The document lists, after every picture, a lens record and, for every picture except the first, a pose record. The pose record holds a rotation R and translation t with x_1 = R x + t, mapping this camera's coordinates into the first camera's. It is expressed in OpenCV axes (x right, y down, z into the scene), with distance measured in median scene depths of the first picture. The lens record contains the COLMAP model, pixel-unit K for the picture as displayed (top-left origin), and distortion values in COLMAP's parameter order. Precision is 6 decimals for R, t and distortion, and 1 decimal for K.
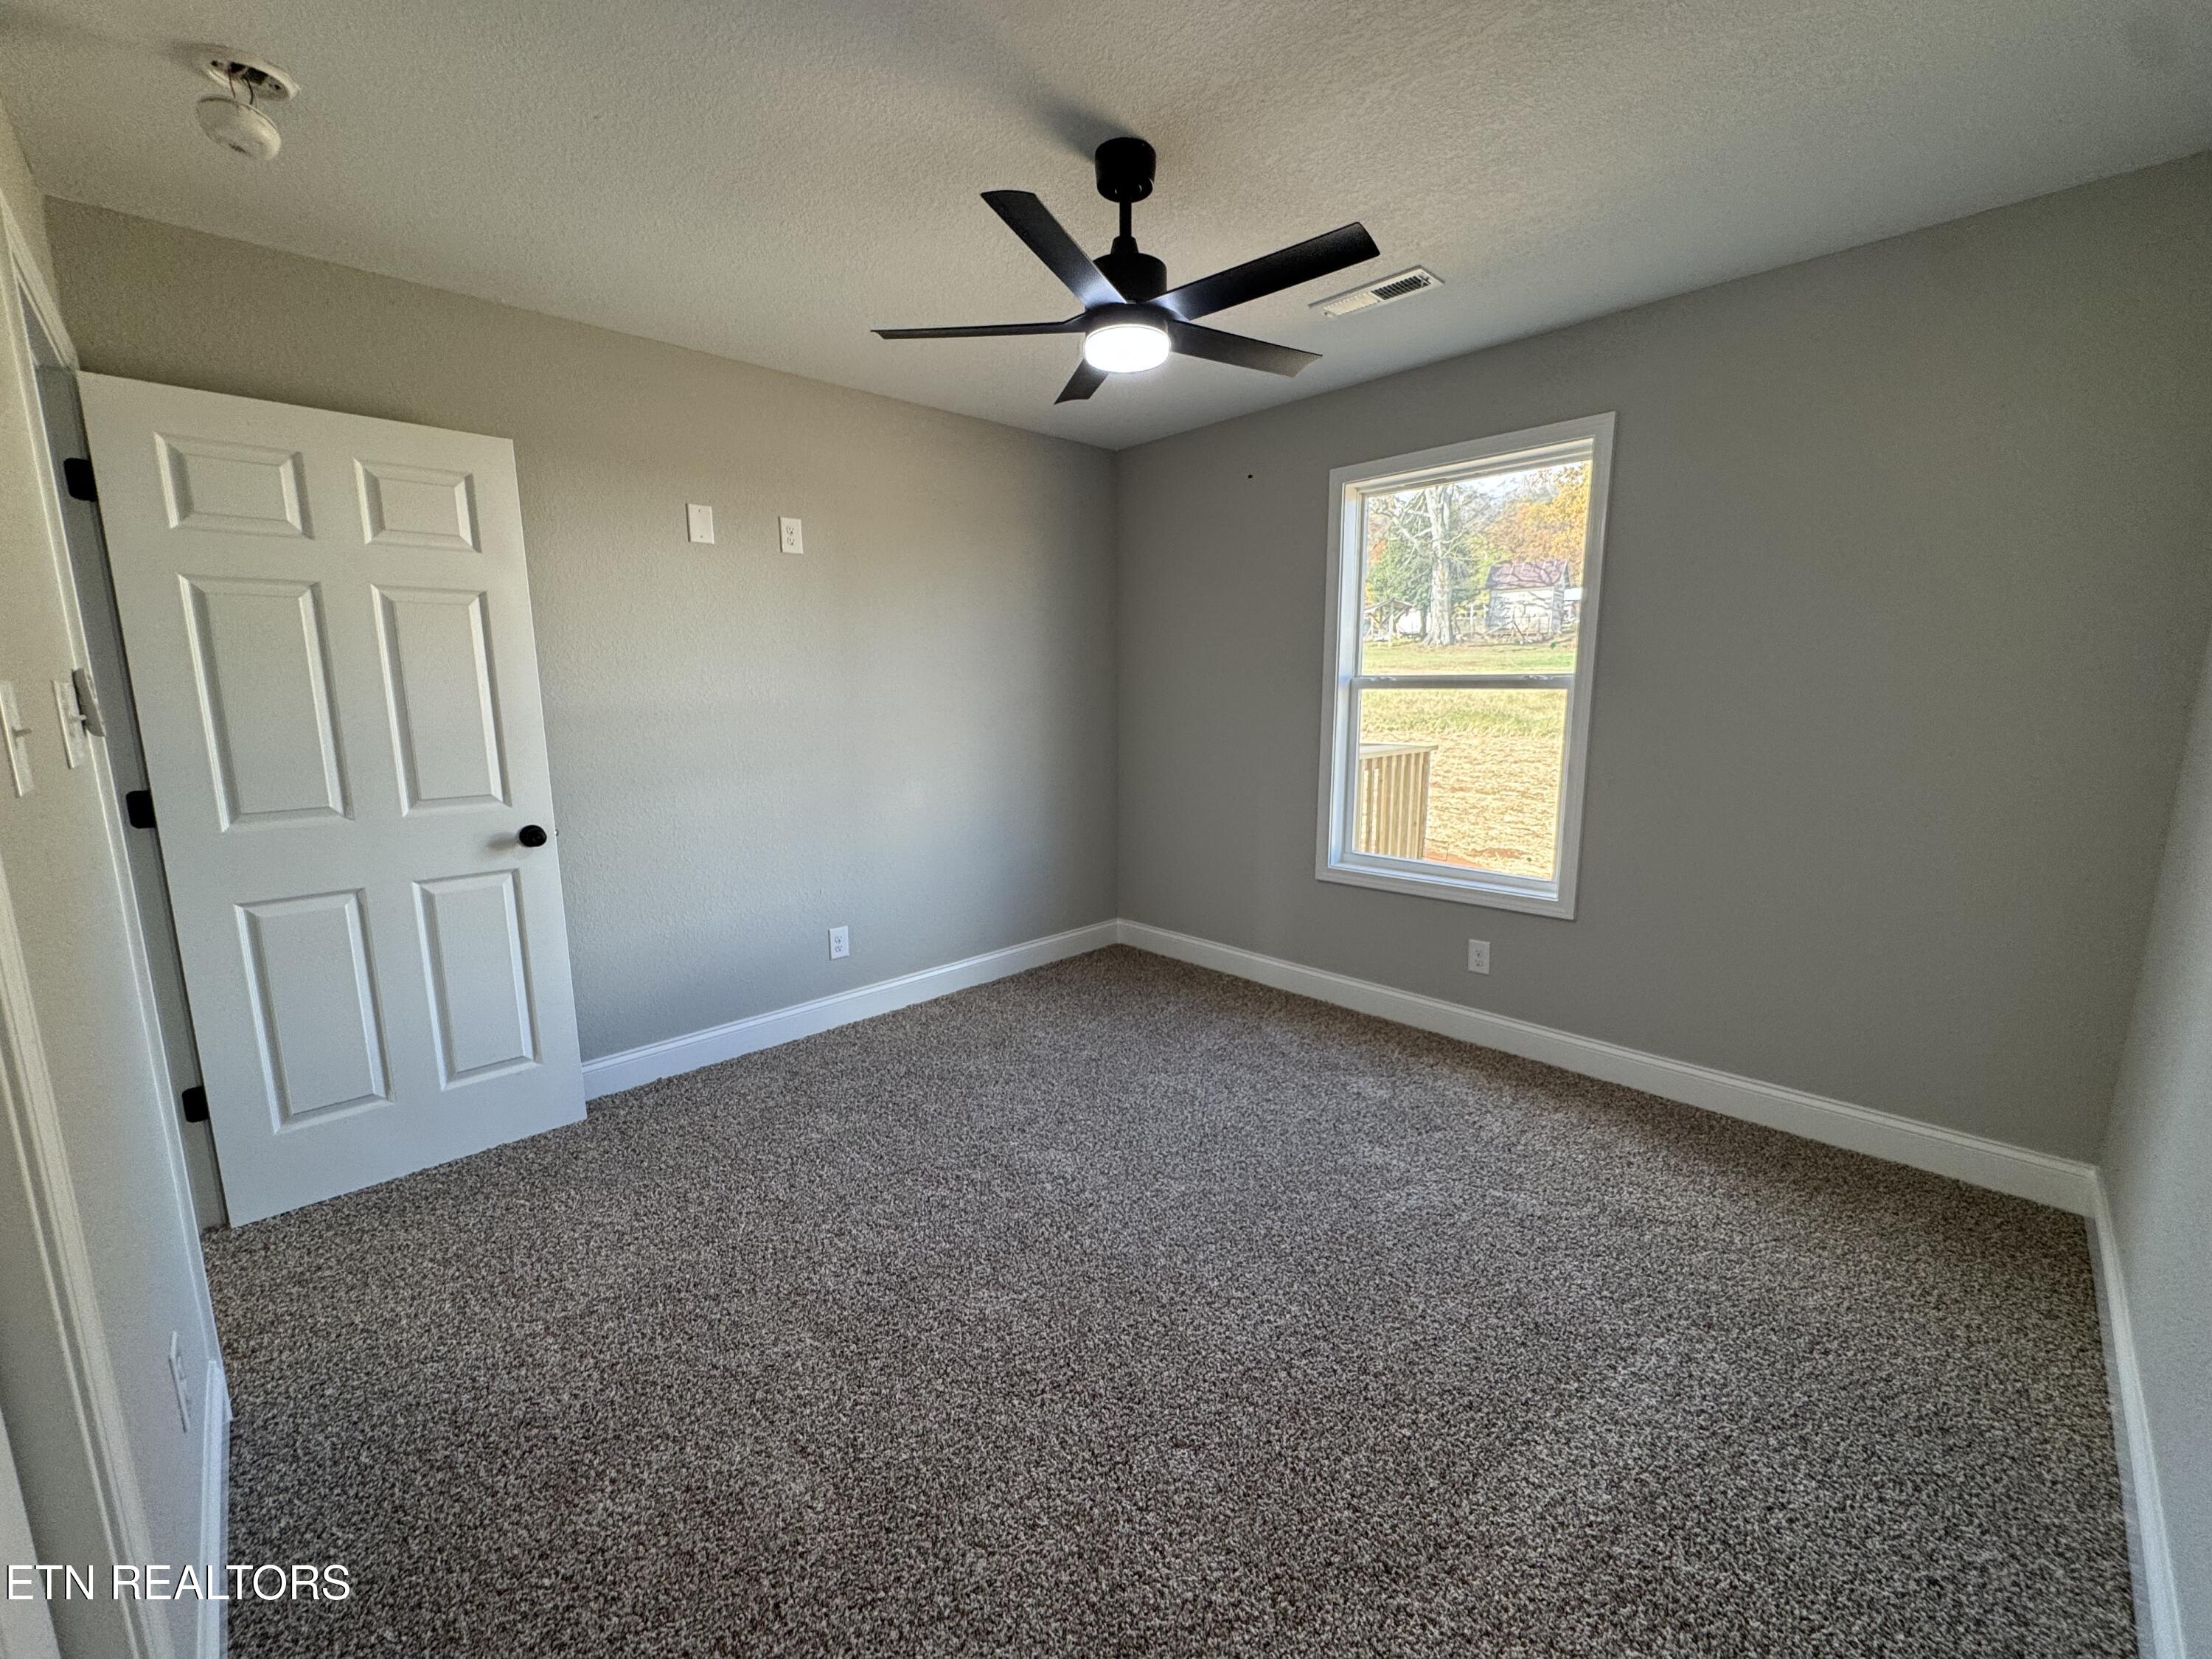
lens RADIAL K [[882.2, 0, 1096.1], [0, 882.2, 836.3], [0, 0, 1]] dist [0.000719, 0.000094]
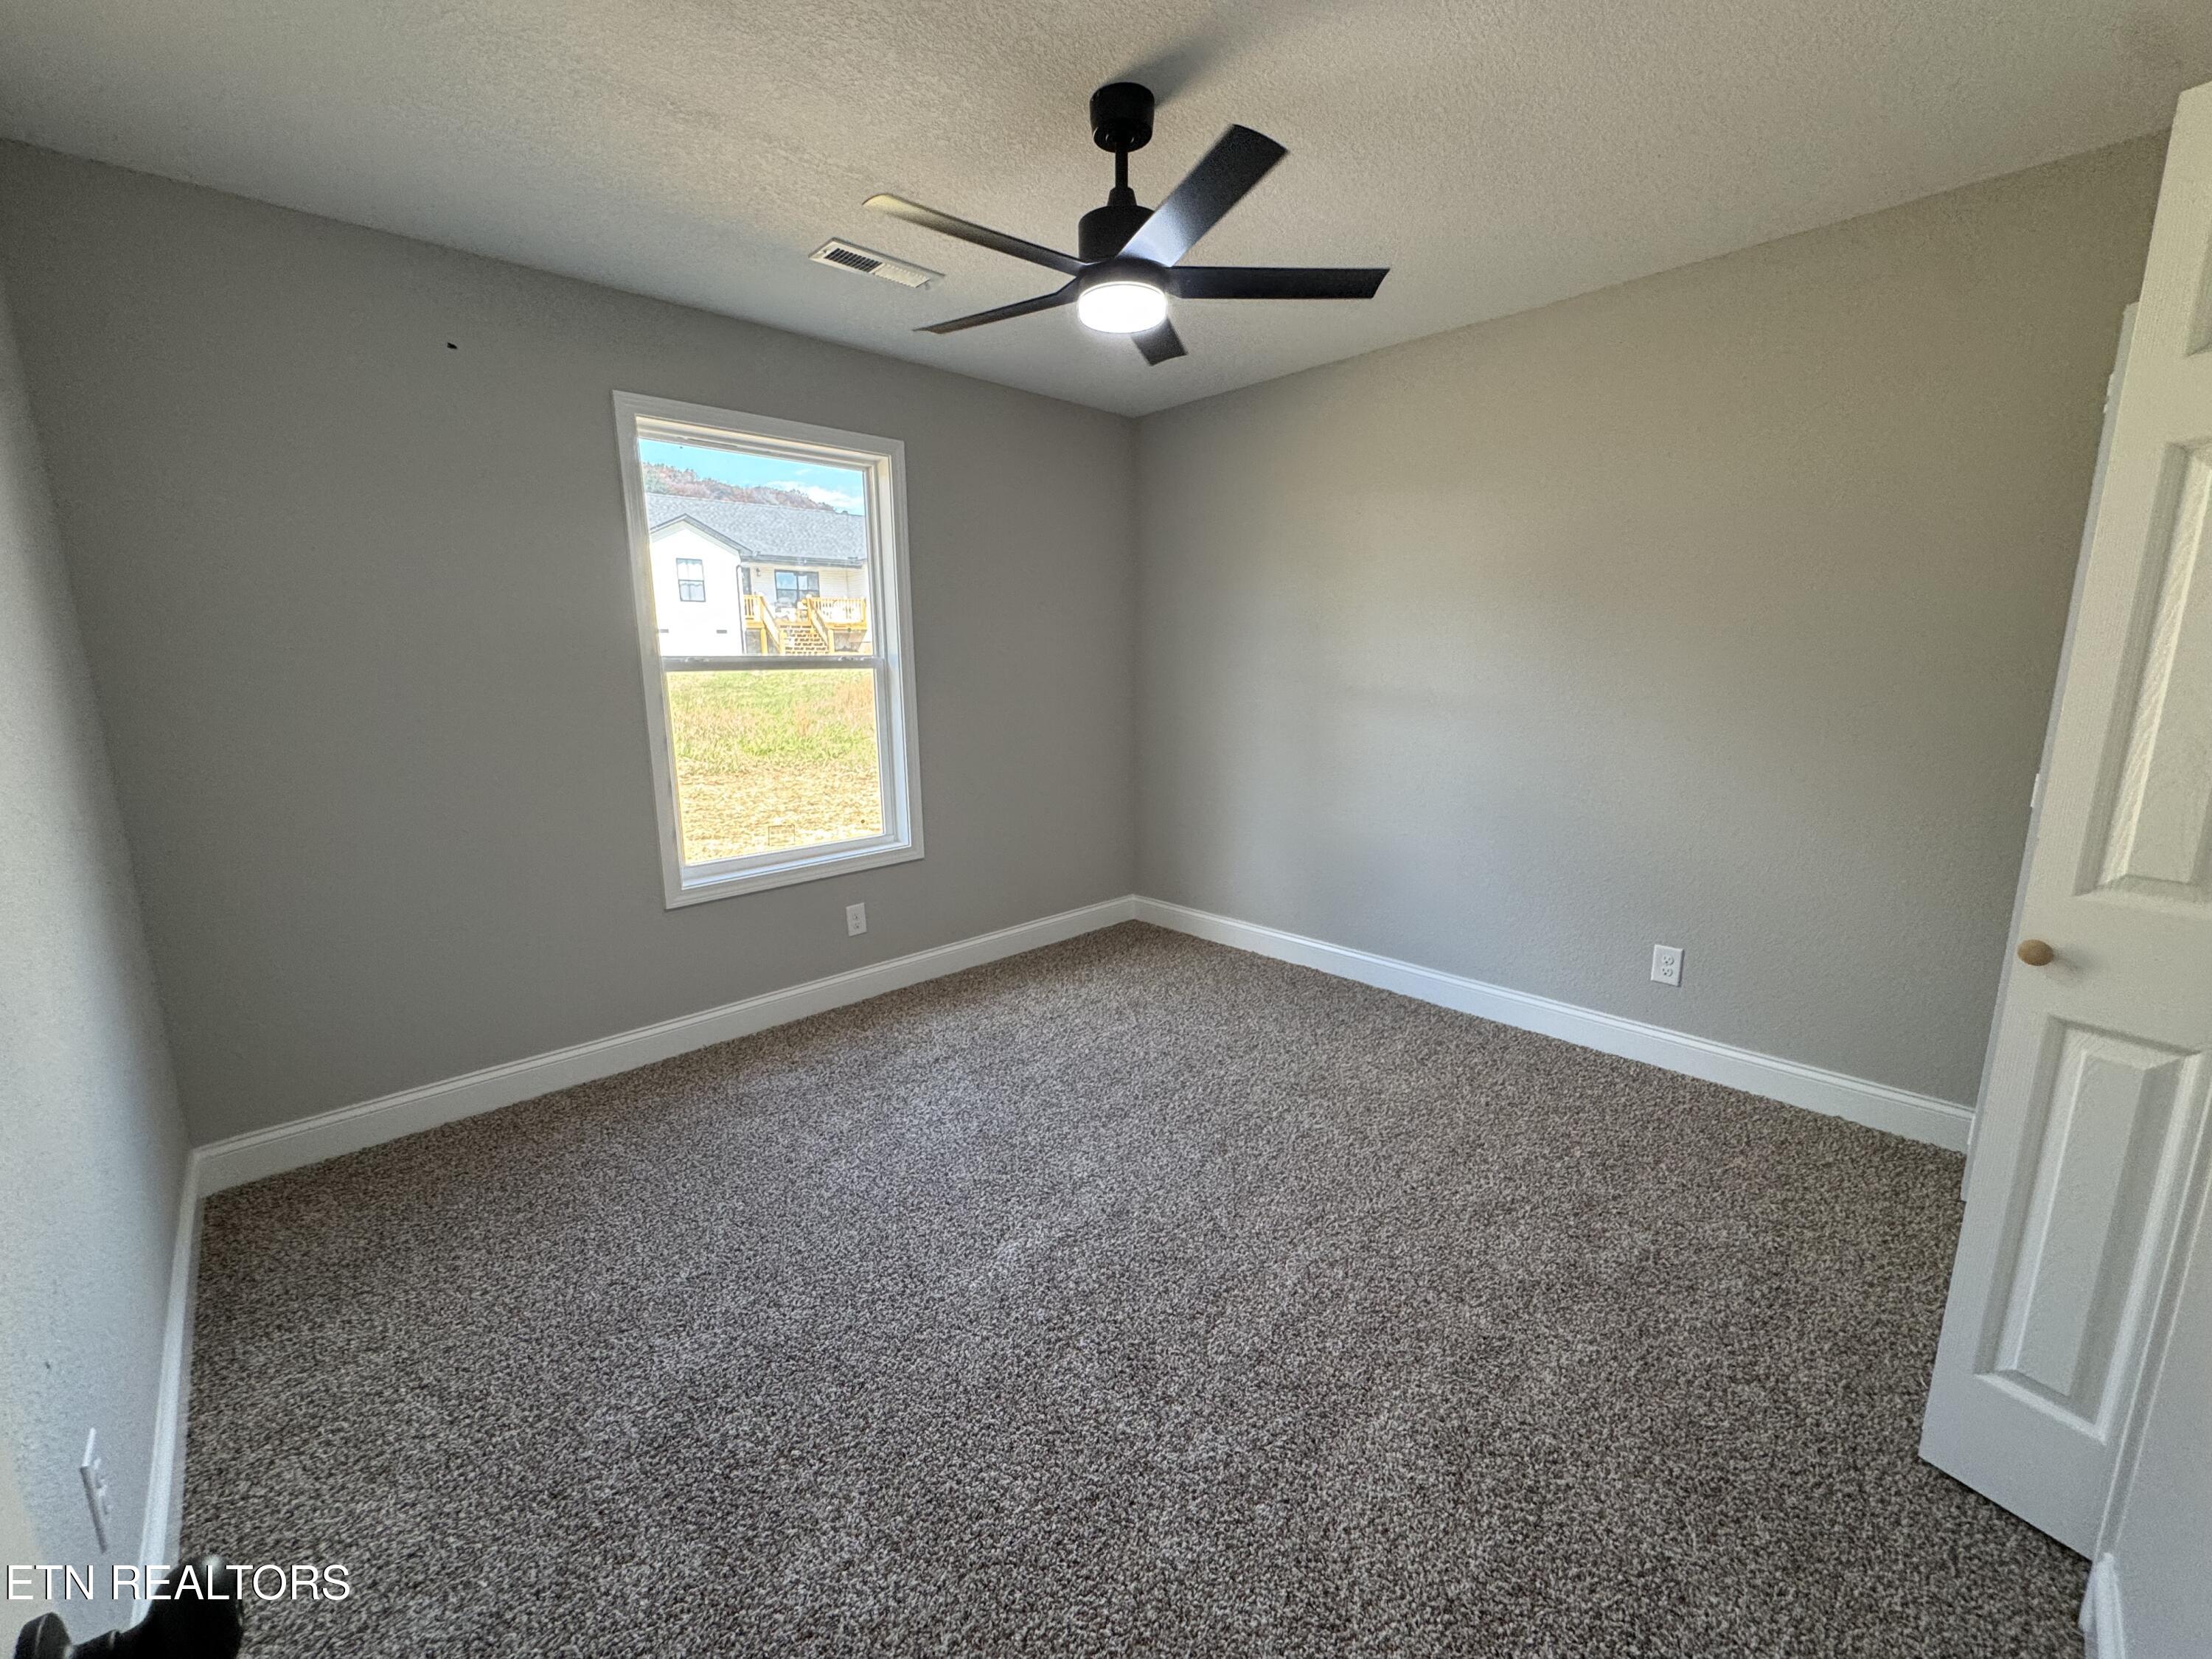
lens RADIAL K [[882.2, 0, 1090.6], [0, 882.2, 840.1], [0, 0, 1]] dist [0.000719, 0.000094]
pose [[0.007409, -0.183989, 0.982900, -0.609949], [0.188693, 0.965527, 0.179314, -0.096826], [-0.982008, 0.184138, 0.041871, 0.668057]]
